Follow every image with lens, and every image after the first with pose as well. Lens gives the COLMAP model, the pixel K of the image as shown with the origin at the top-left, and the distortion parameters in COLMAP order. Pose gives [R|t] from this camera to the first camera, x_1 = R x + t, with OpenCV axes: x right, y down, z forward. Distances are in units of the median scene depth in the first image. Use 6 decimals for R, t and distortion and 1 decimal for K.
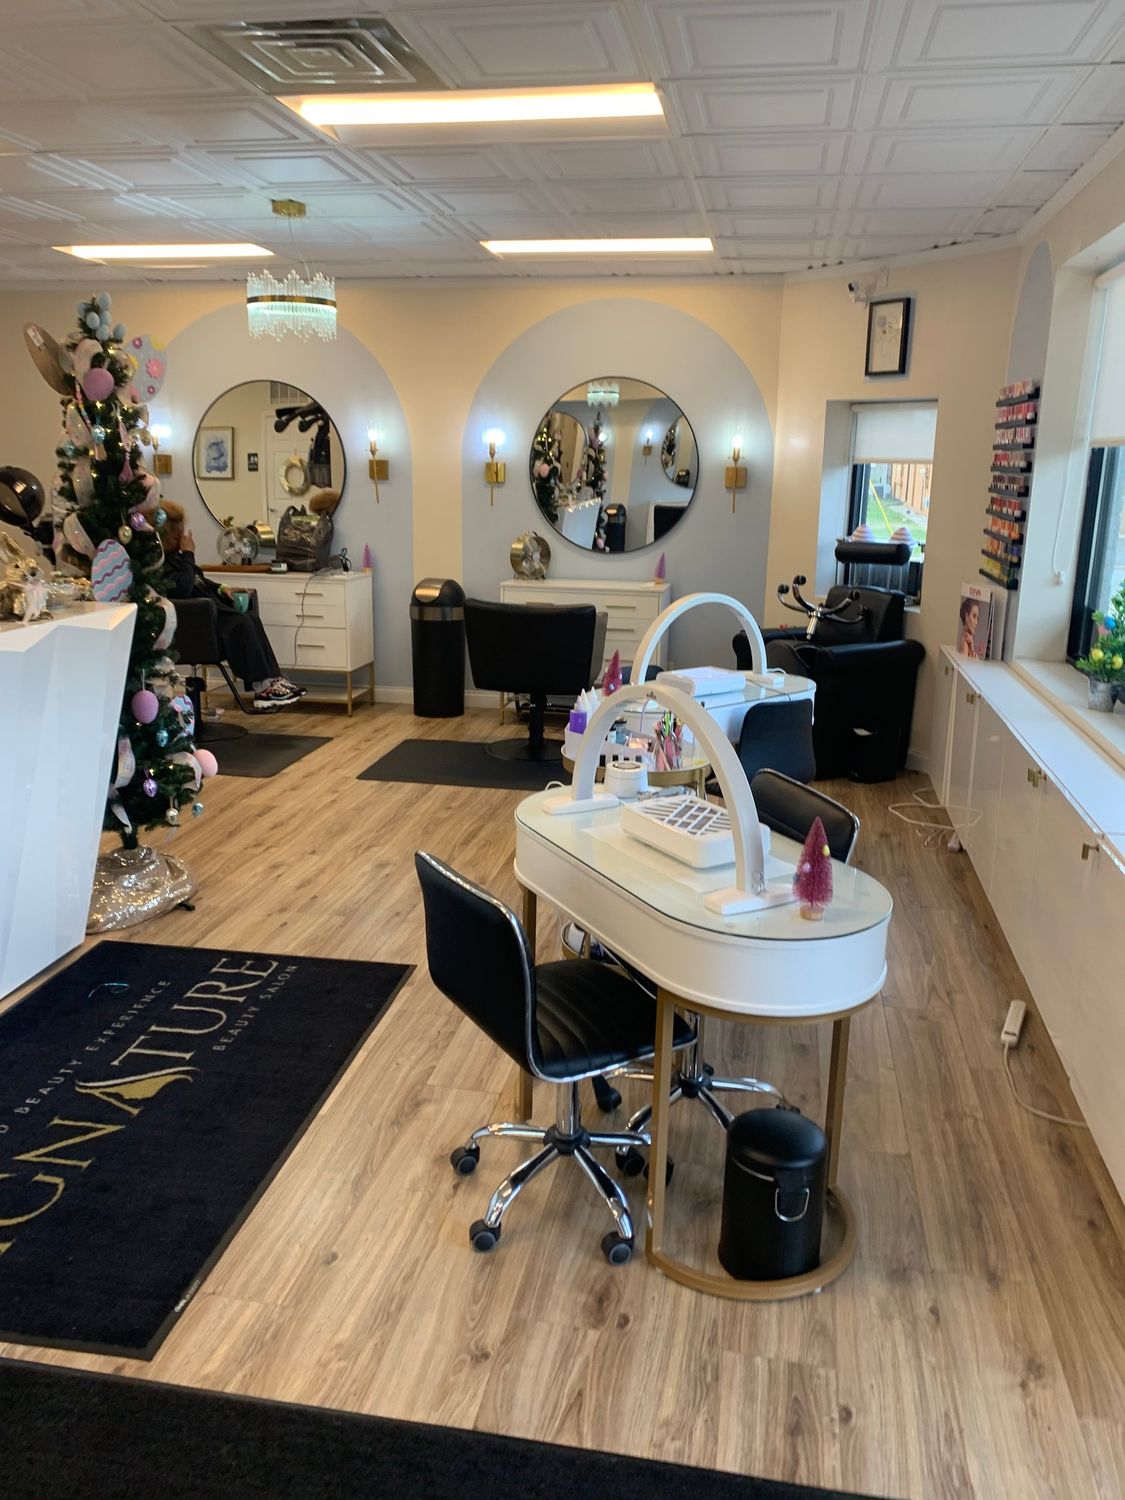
lens RADIAL K [[1135.5, 0, 562.5], [0, 1135.5, 750.0], [0, 0, 1]] dist [0.003729, 0.000640]
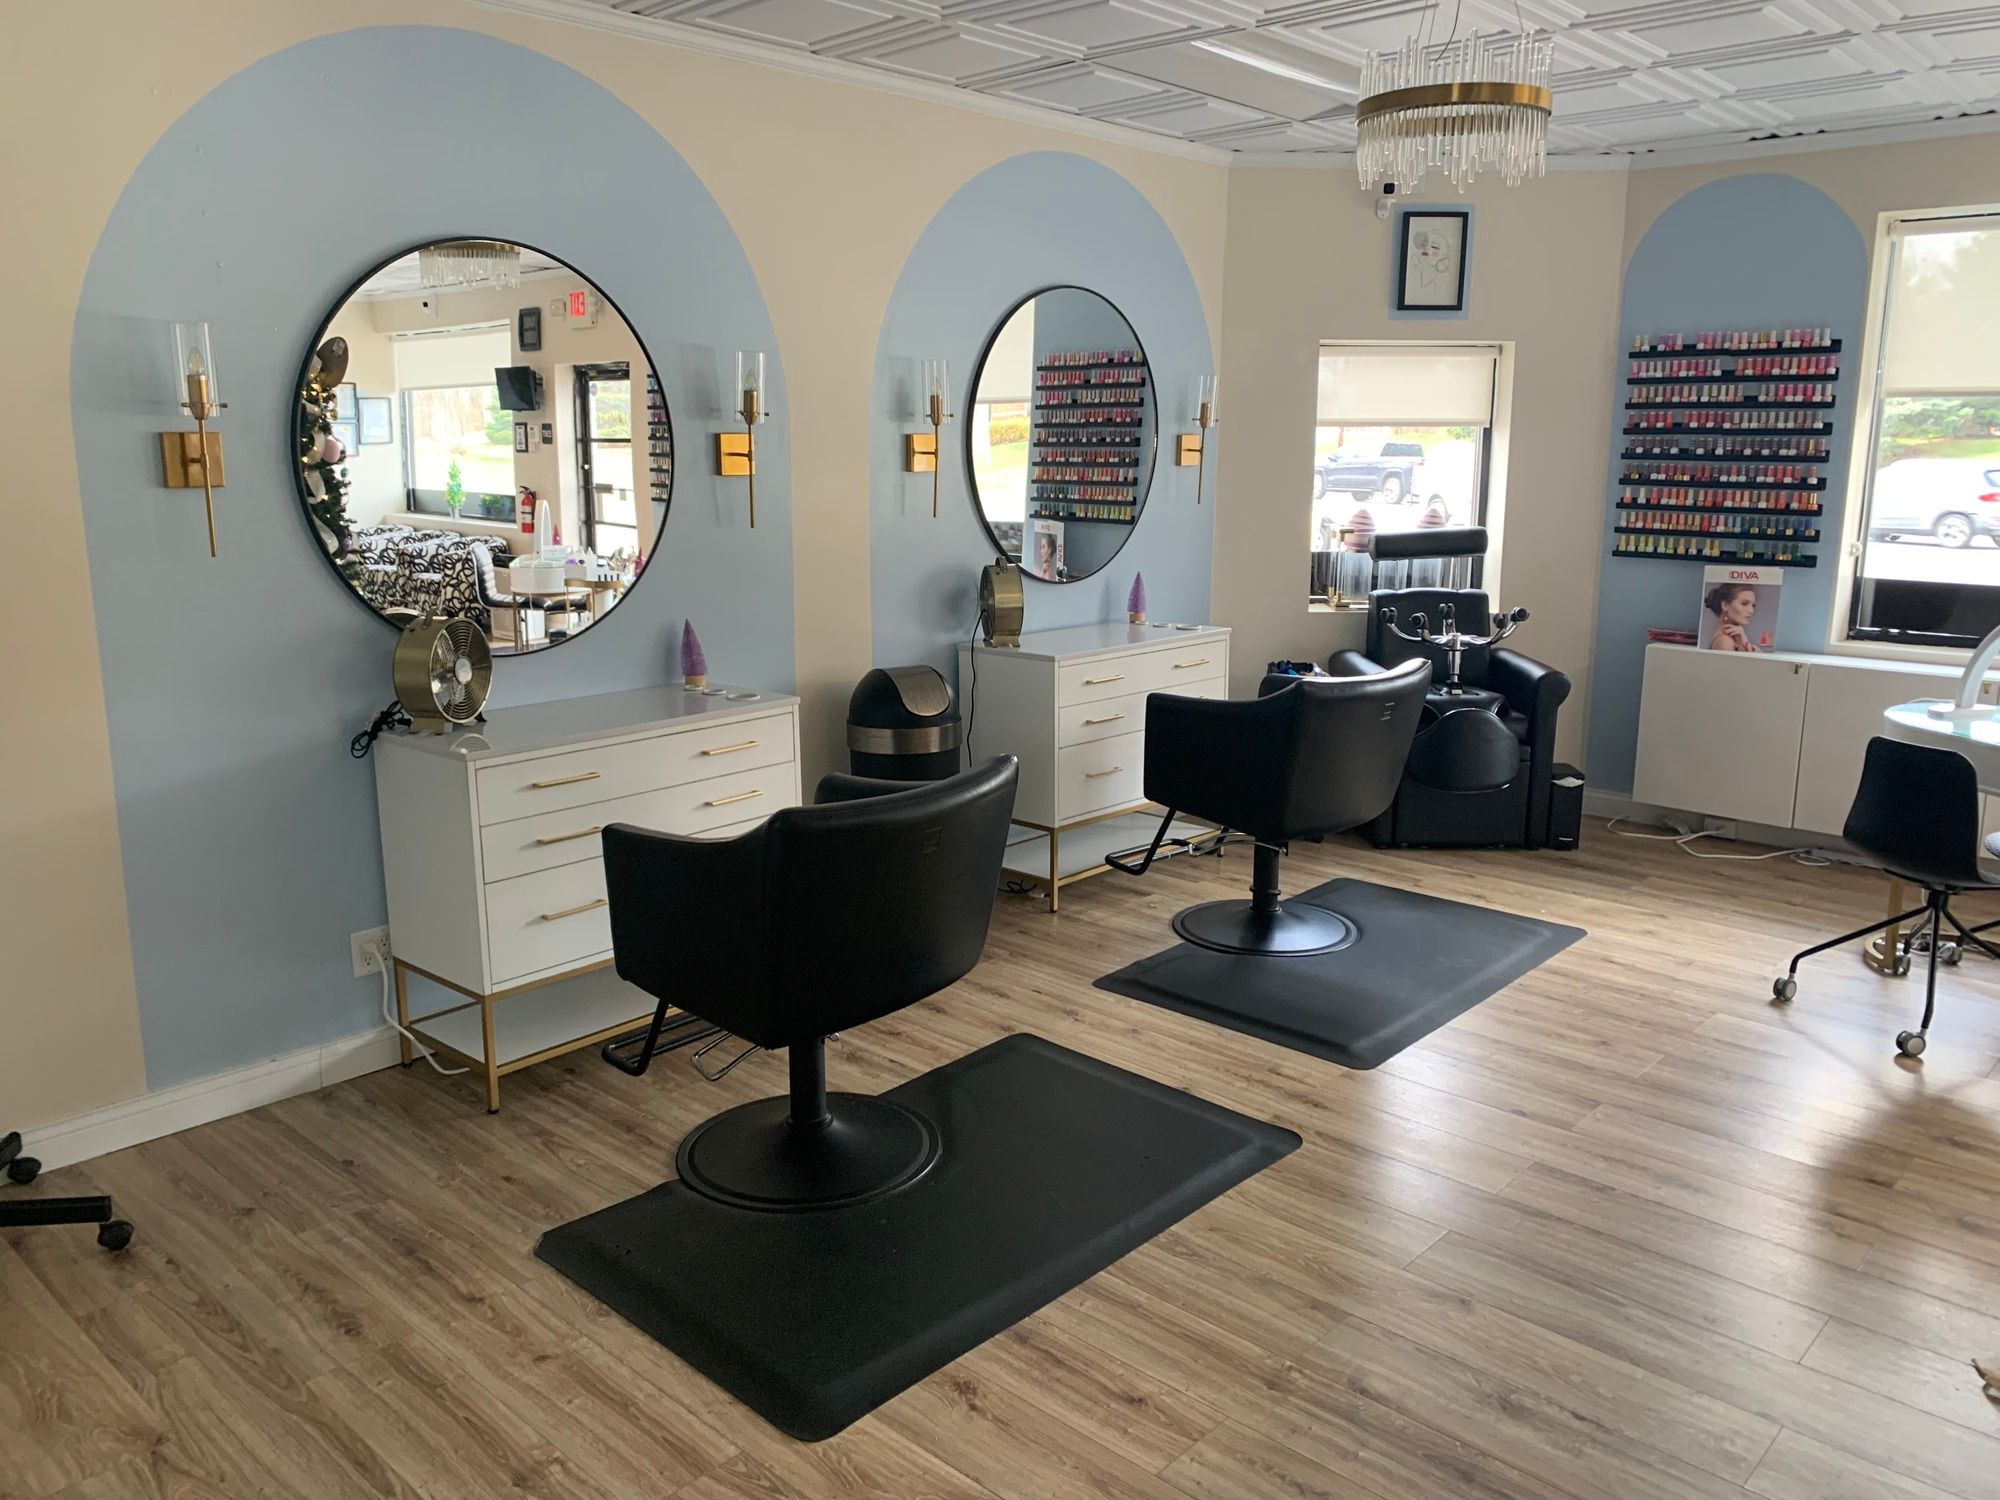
lens RADIAL K [[1514.0, 0, 1000.0], [0, 1514.0, 750.0], [0, 0, 1]] dist [0.003729, 0.000640]
pose [[0.534323, -0.191904, 0.823208, -0.759751], [0.214180, 0.972843, 0.087768, -0.196760], [-0.817695, 0.129418, 0.560915, 0.711532]]
